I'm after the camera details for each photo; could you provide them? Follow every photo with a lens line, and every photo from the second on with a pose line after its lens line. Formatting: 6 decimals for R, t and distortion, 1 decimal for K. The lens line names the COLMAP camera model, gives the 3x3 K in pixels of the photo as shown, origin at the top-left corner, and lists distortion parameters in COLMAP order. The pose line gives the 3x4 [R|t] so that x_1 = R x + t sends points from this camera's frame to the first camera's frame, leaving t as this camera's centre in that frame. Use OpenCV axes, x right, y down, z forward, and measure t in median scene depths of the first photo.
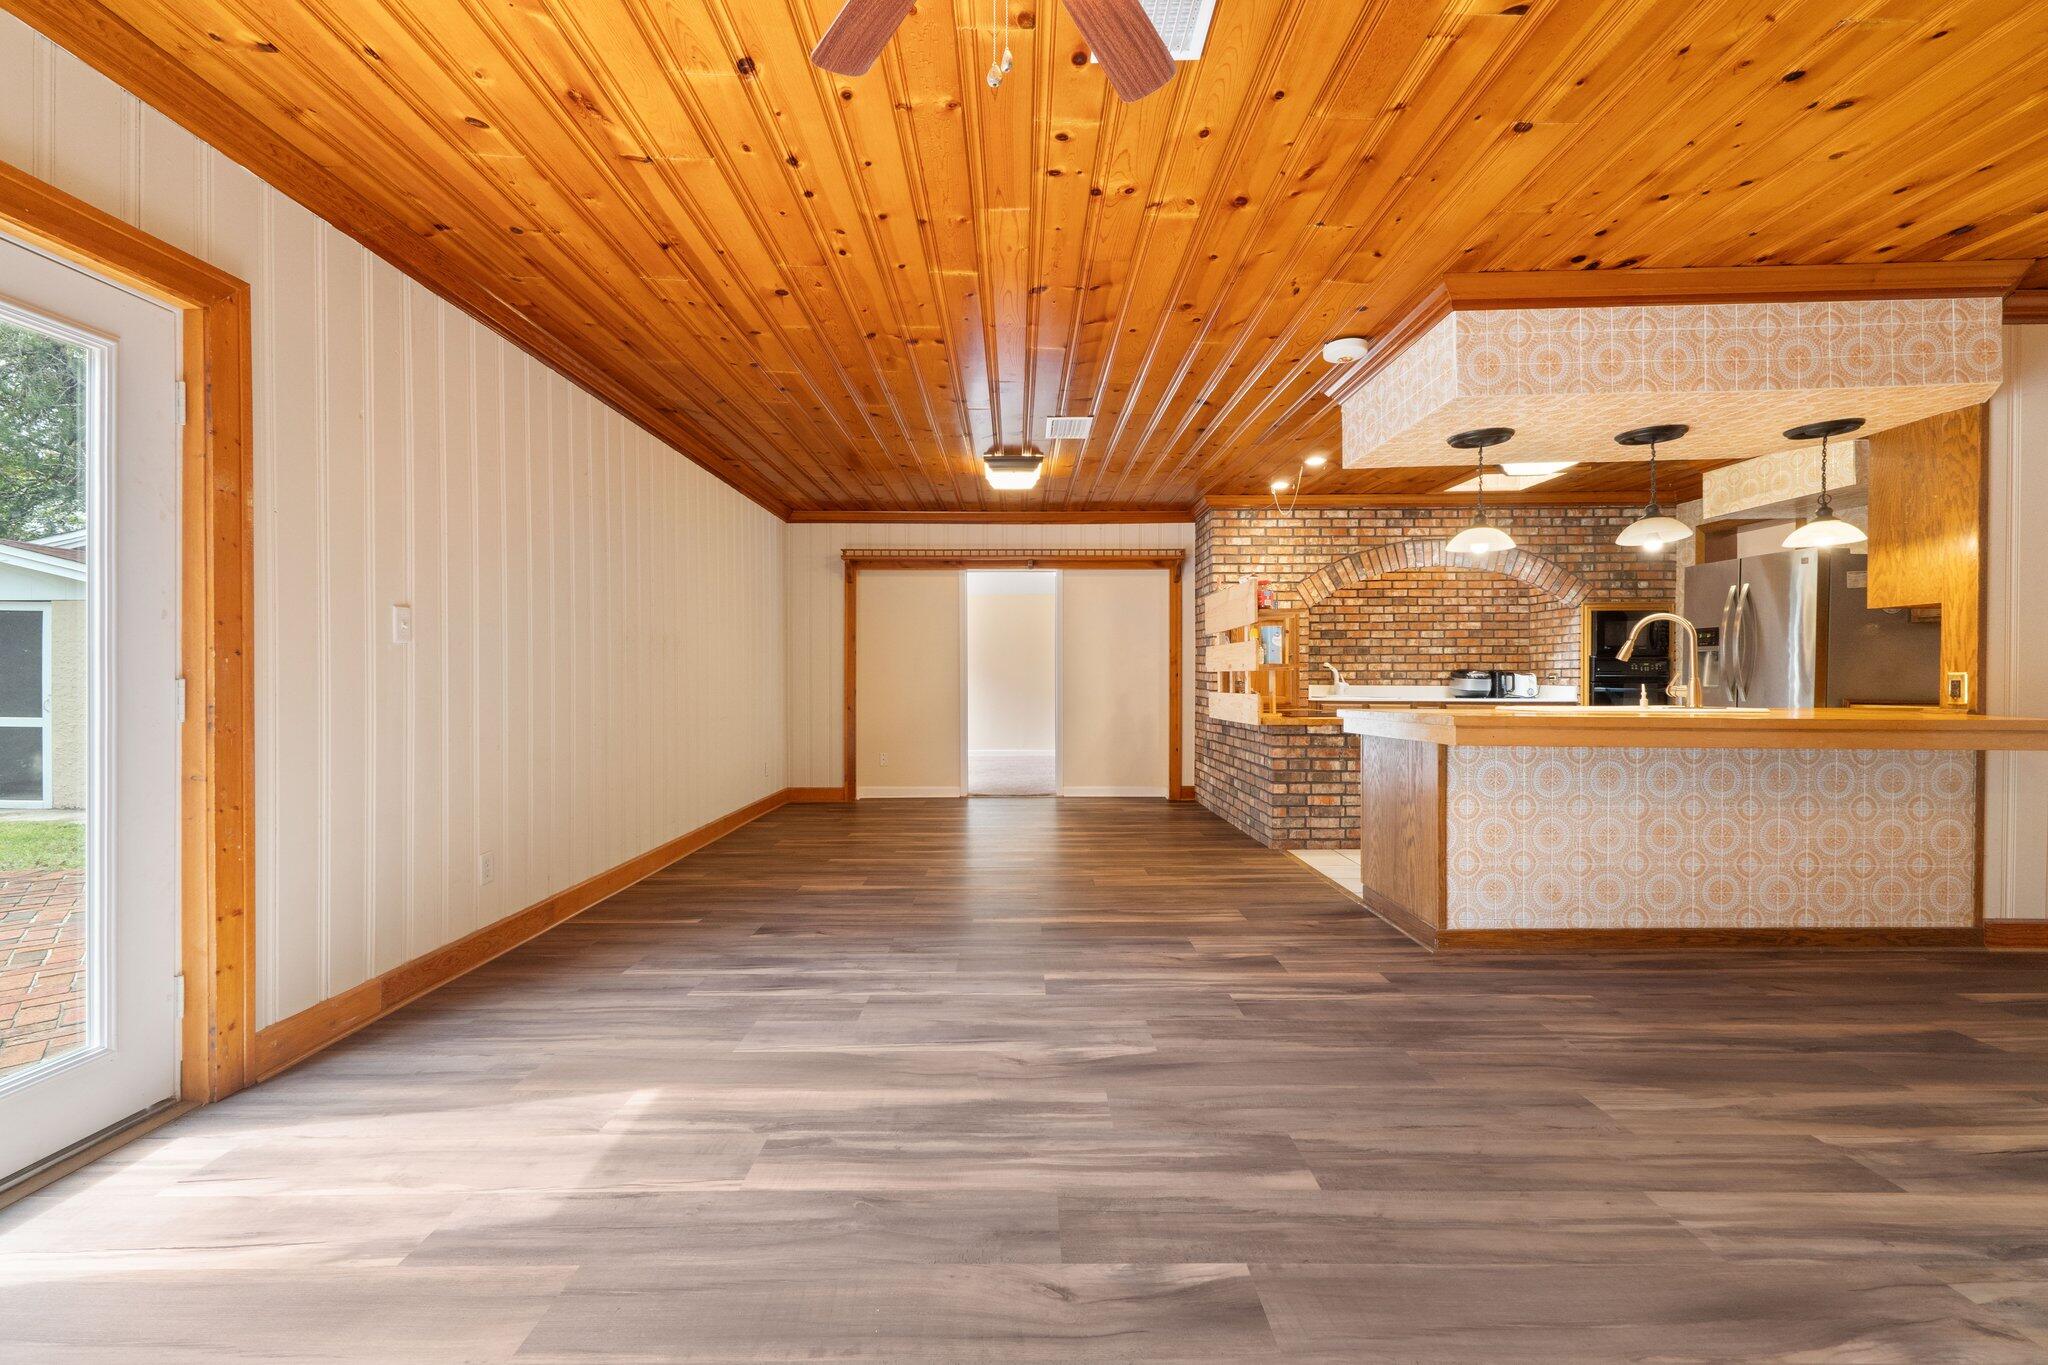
lens RADIAL K [[852.8, 0, 1024.0], [0, 852.8, 682.5], [0, 0, 1]] dist [0.005686, -0.000460]
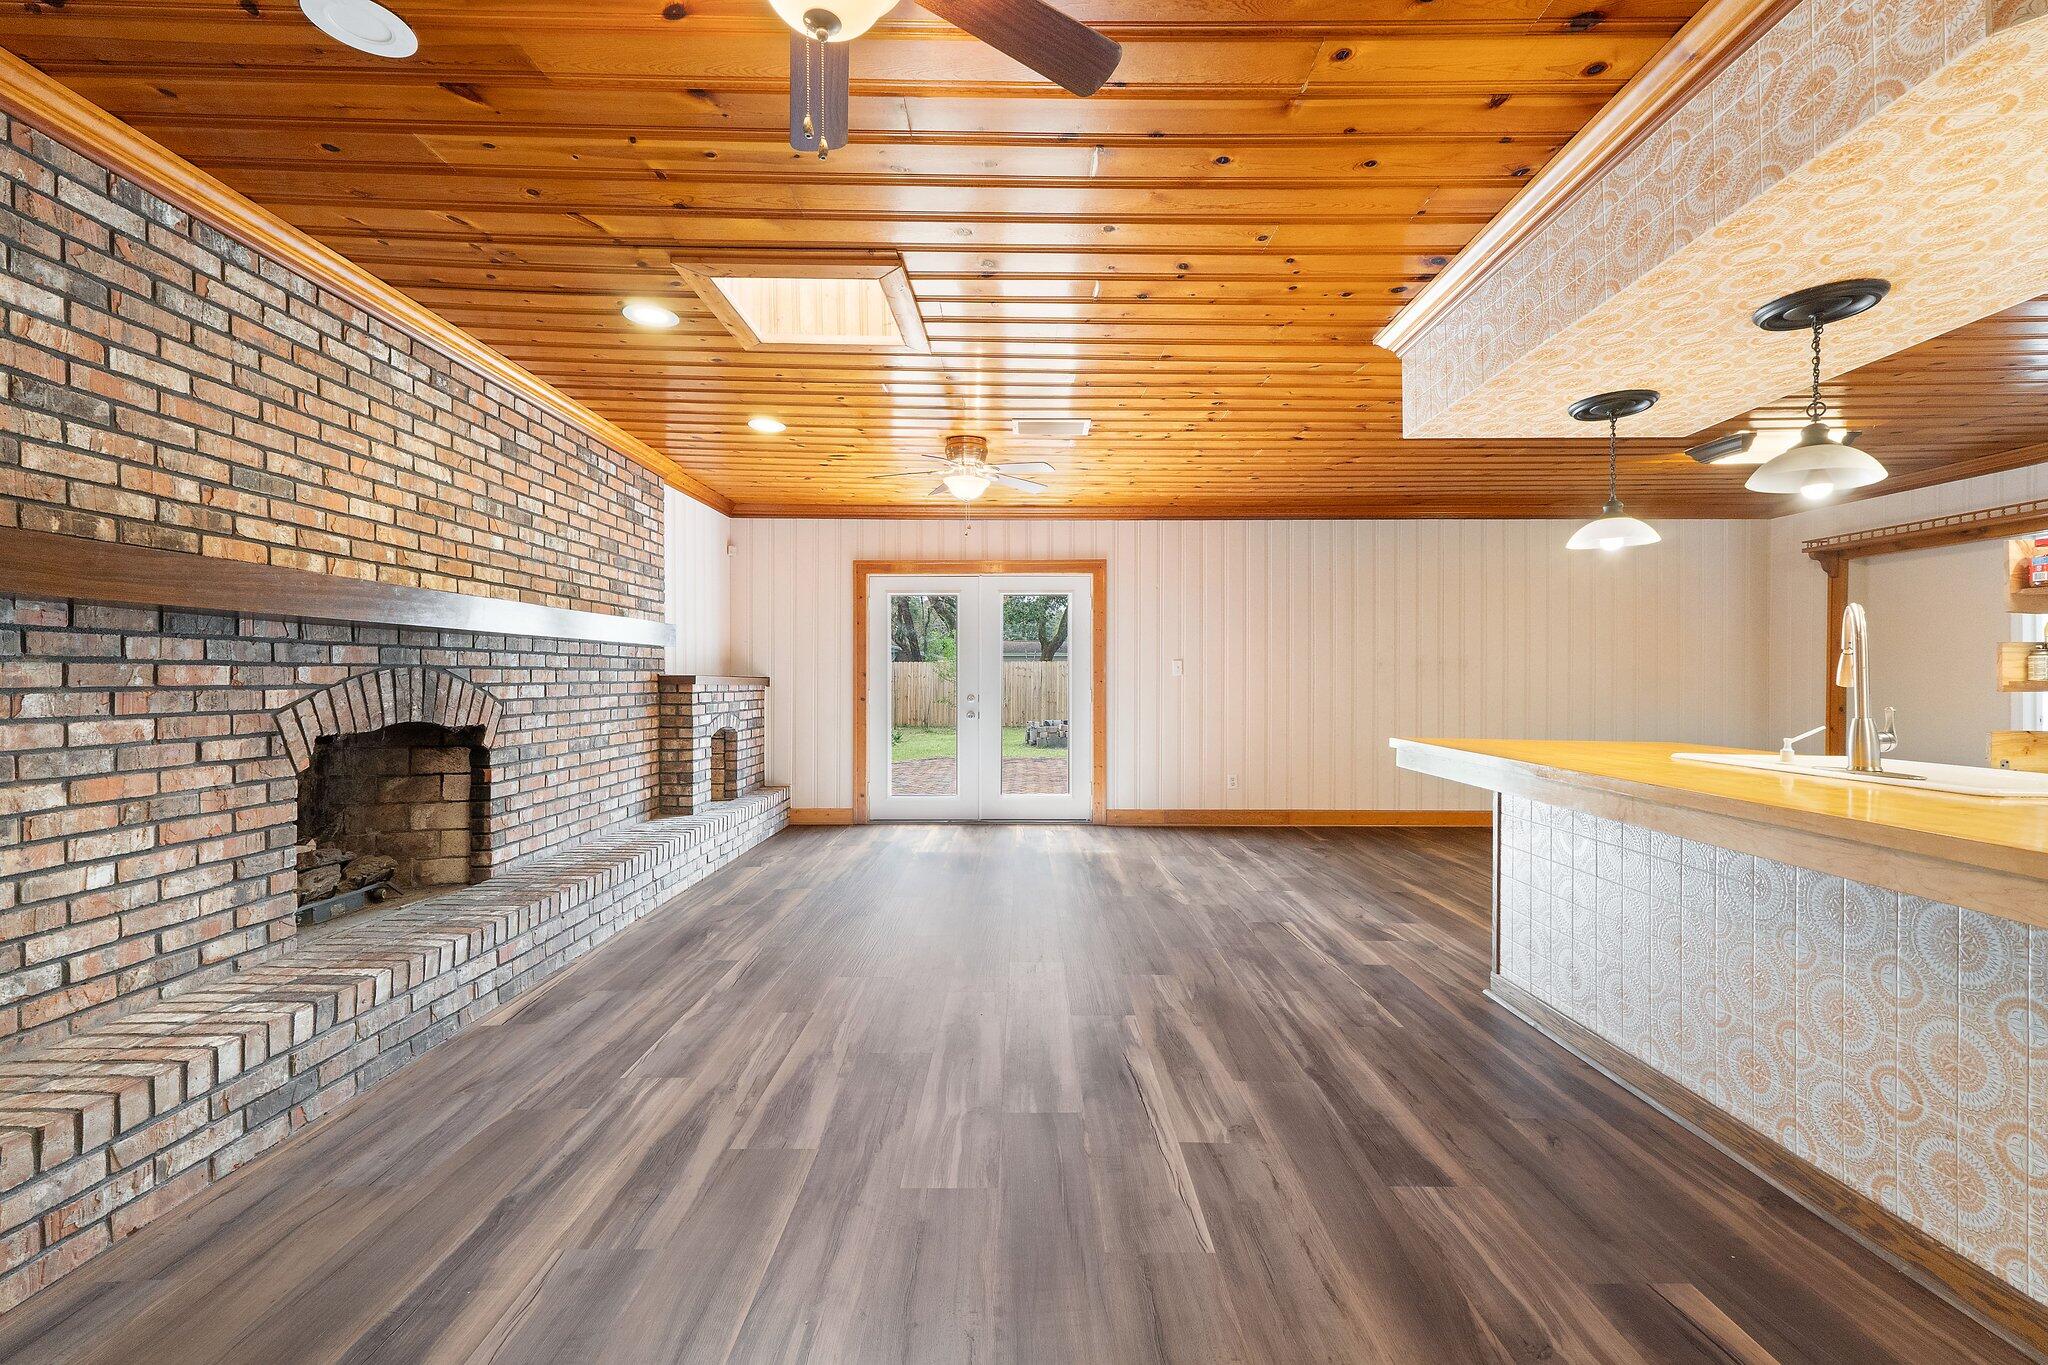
lens RADIAL K [[852.8, 0, 1024.0], [0, 852.8, 682.5], [0, 0, 1]] dist [0.005686, -0.000460]
pose [[-0.001352, 0.003291, -0.999994, 0.845611], [-0.007017, 0.999970, 0.003301, -0.016608], [0.999974, 0.007022, -0.001329, 0.286710]]
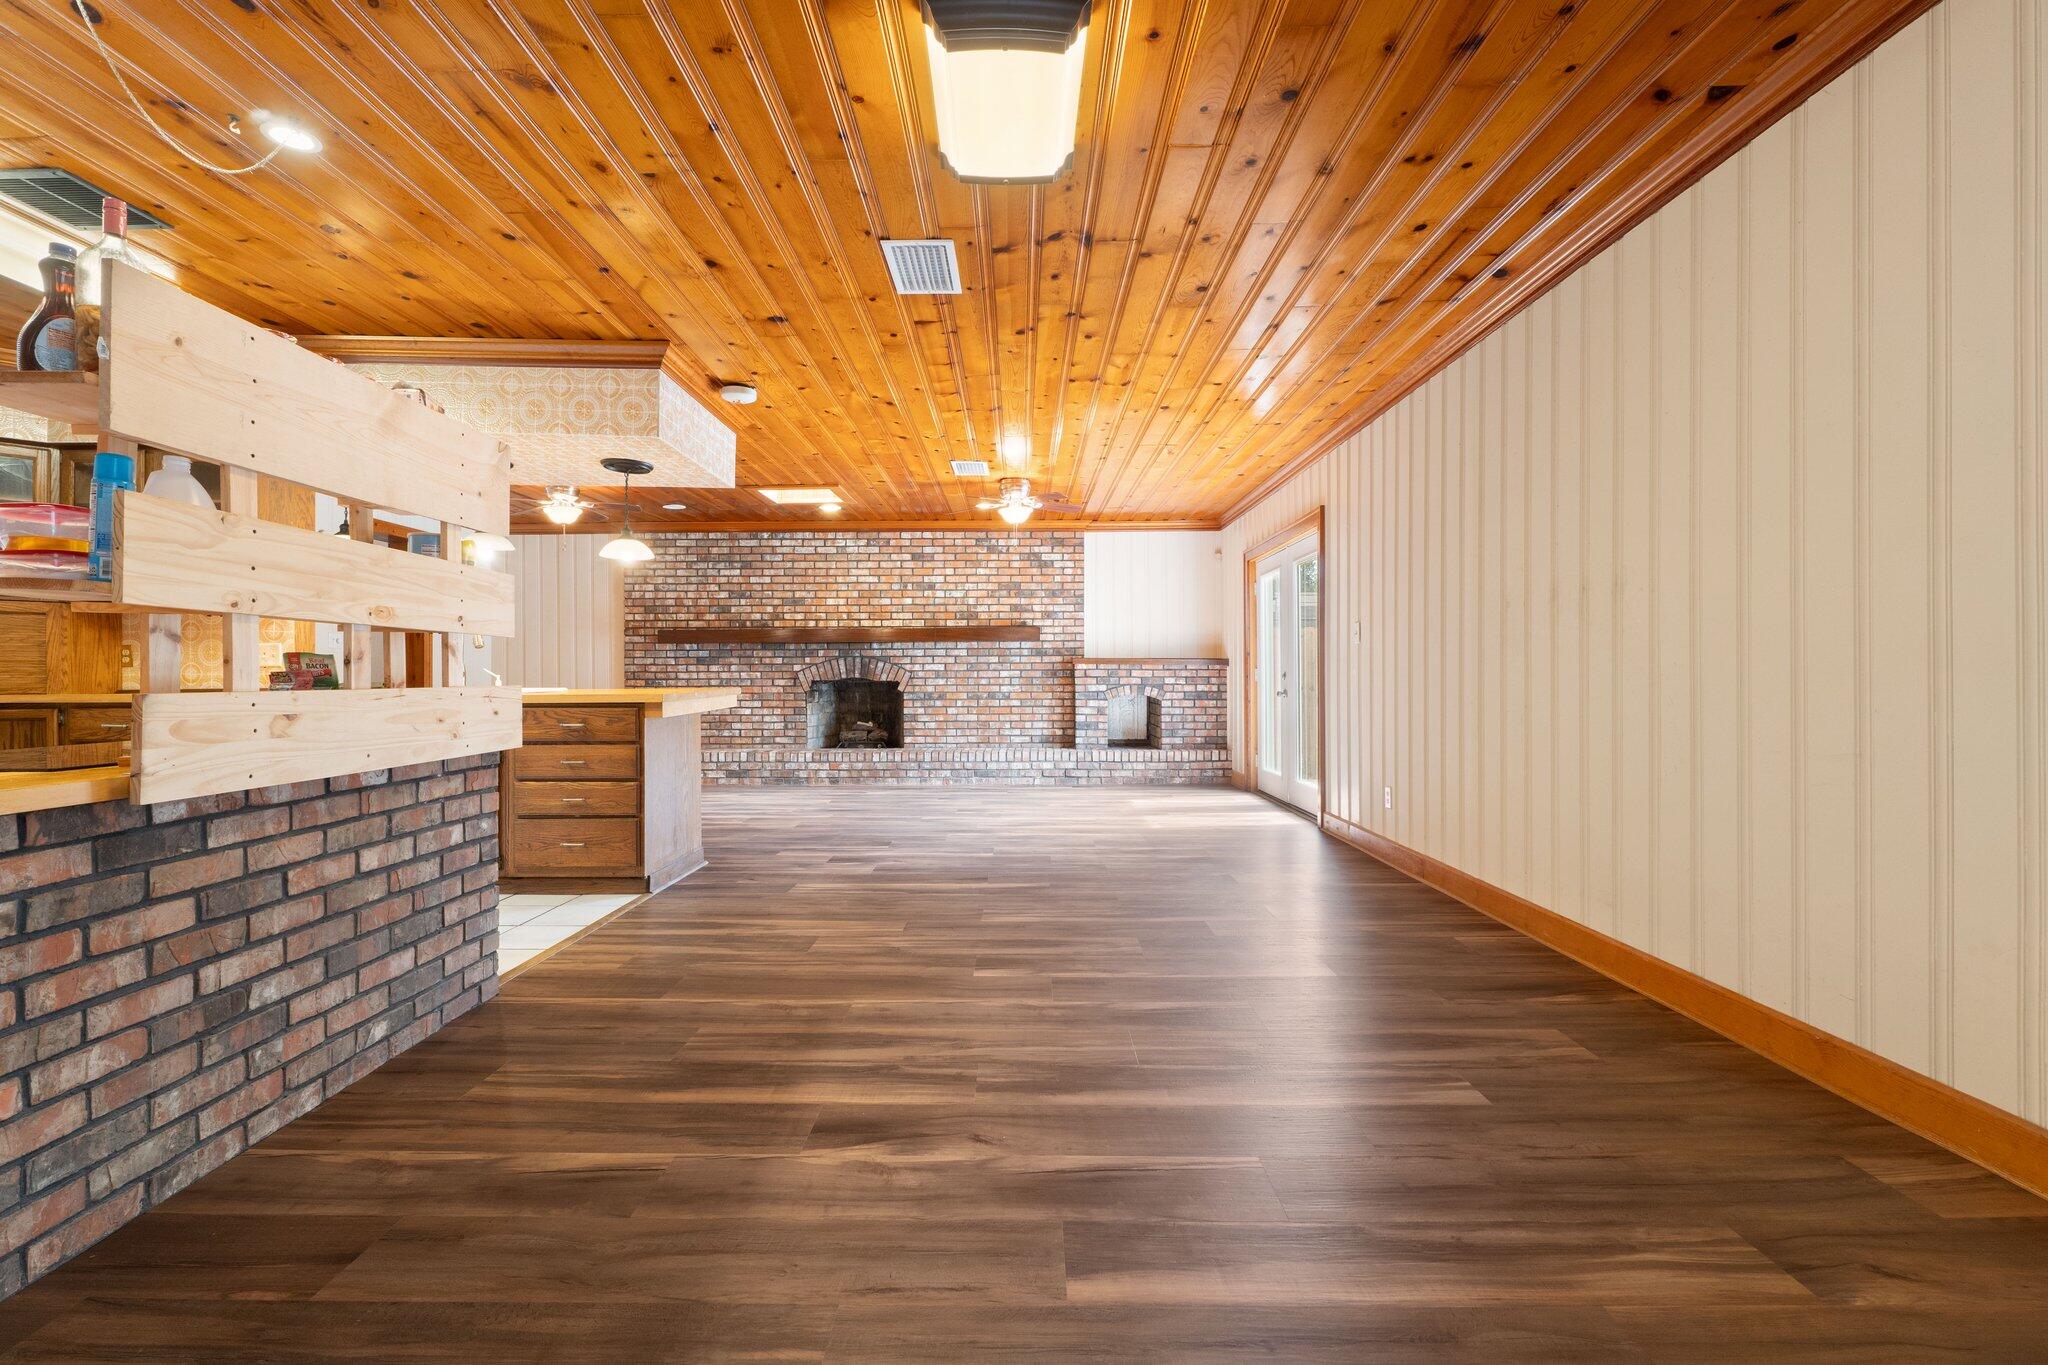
lens RADIAL K [[884.7, 0, 1020.3], [0, 884.7, 675.8], [0, 0, 1]] dist [-0.007126, -0.001127]
pose [[-0.999985, 0.001877, 0.005217, -0.021106], [0.001893, 0.999994, 0.002996, 0.006816], [-0.005211, 0.003006, -0.999982, 1.427414]]
